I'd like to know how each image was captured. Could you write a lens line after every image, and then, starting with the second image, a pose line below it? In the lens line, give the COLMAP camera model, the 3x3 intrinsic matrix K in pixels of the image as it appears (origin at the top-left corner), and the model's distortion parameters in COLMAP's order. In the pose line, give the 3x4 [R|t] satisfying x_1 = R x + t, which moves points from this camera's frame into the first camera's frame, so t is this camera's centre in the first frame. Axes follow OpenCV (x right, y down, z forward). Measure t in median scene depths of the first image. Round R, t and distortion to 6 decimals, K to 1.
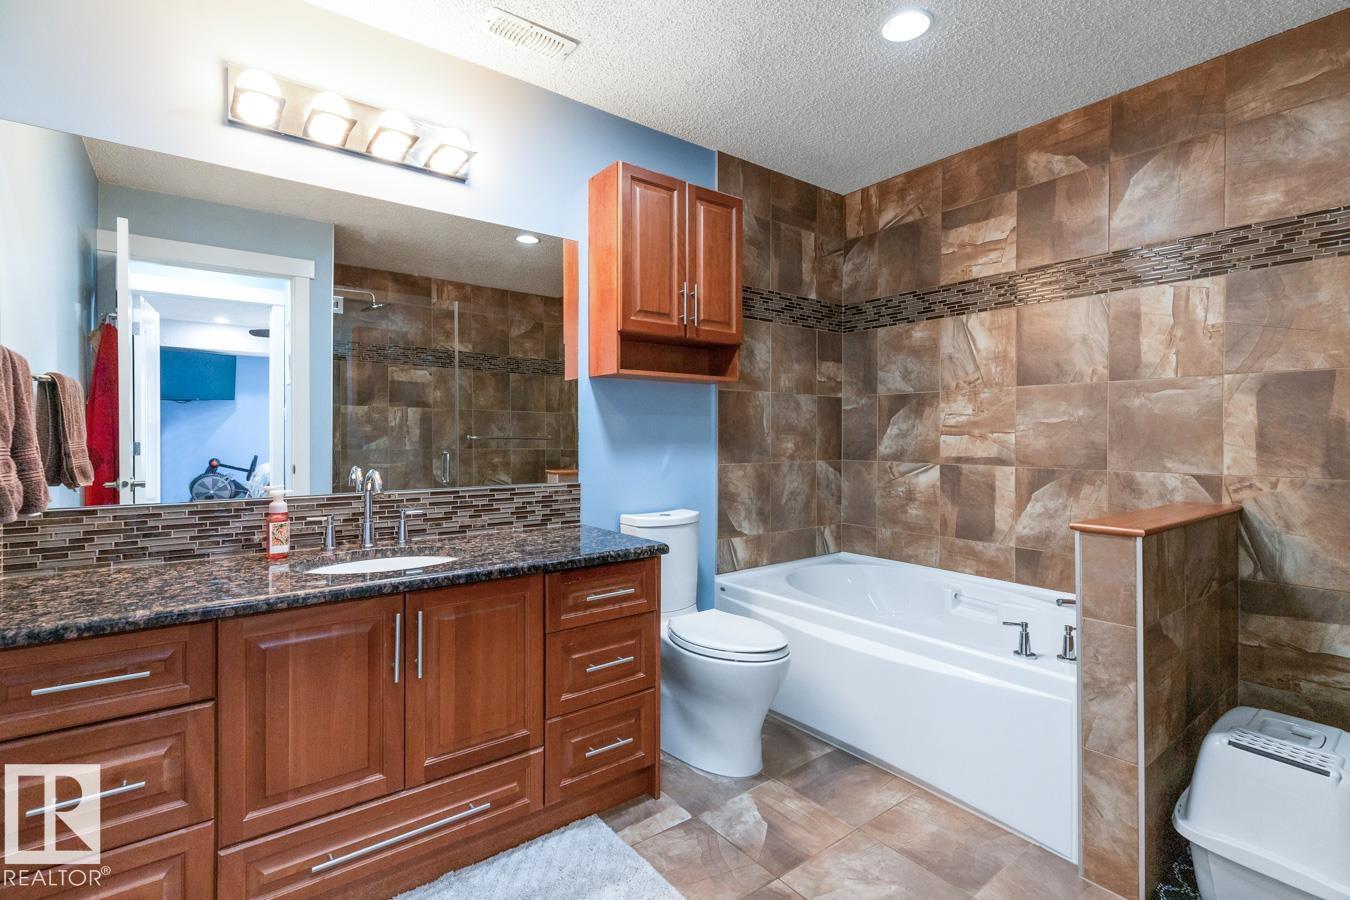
lens RADIAL K [[619.9, 0, 674.9], [0, 619.9, 440.2], [0, 0, 1]] dist [0.009410, -0.002929]
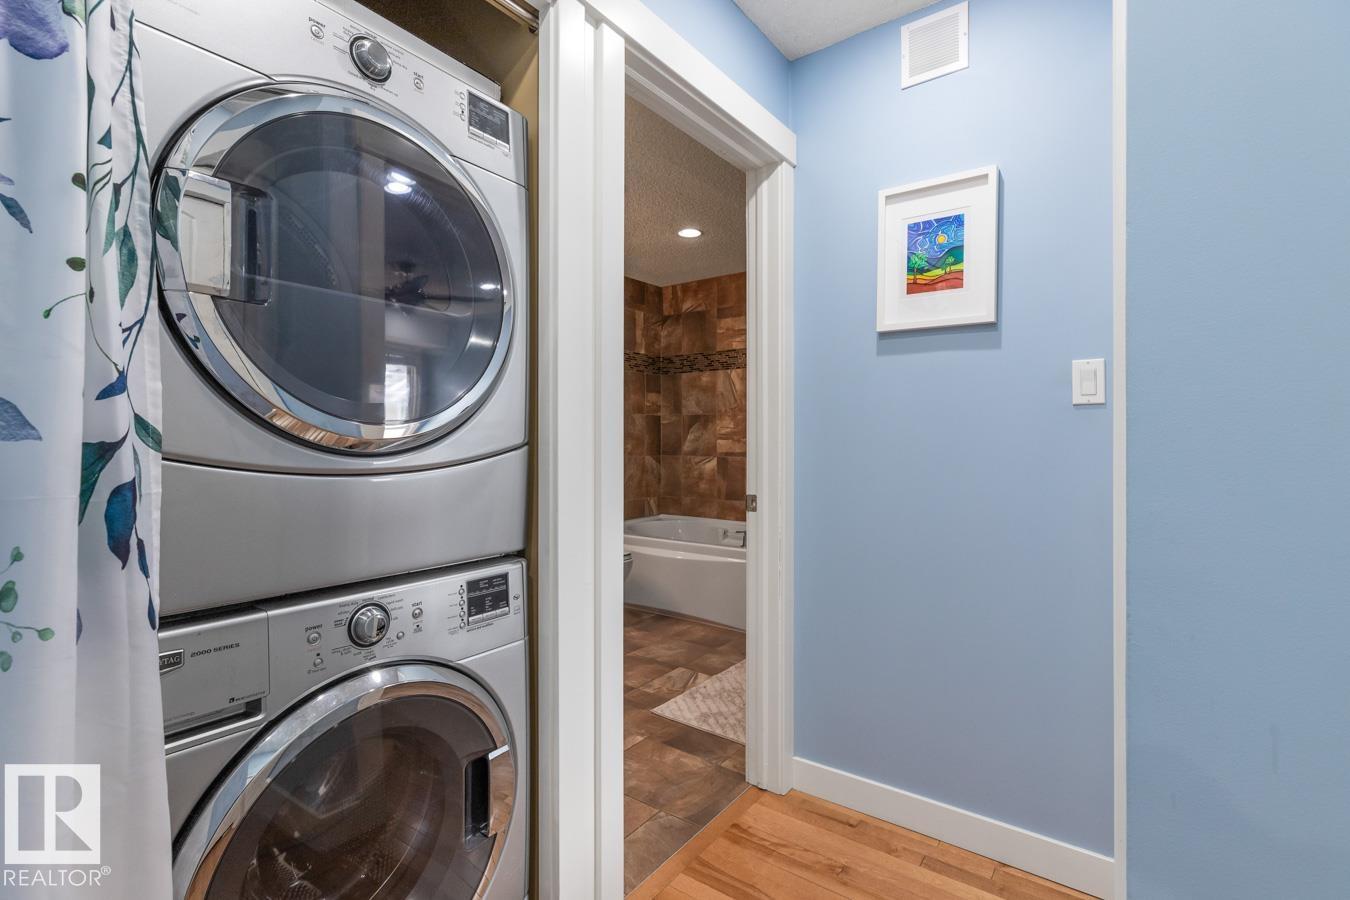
lens RADIAL K [[619.9, 0, 680.8], [0, 619.9, 444.5], [0, 0, 1]] dist [0.009410, -0.002929]
pose [[0.958953, -0.003159, 0.283548, -0.137679], [0.002903, 0.999995, 0.001326, 0.002381], [-0.283551, -0.000449, 0.958957, -0.560373]]
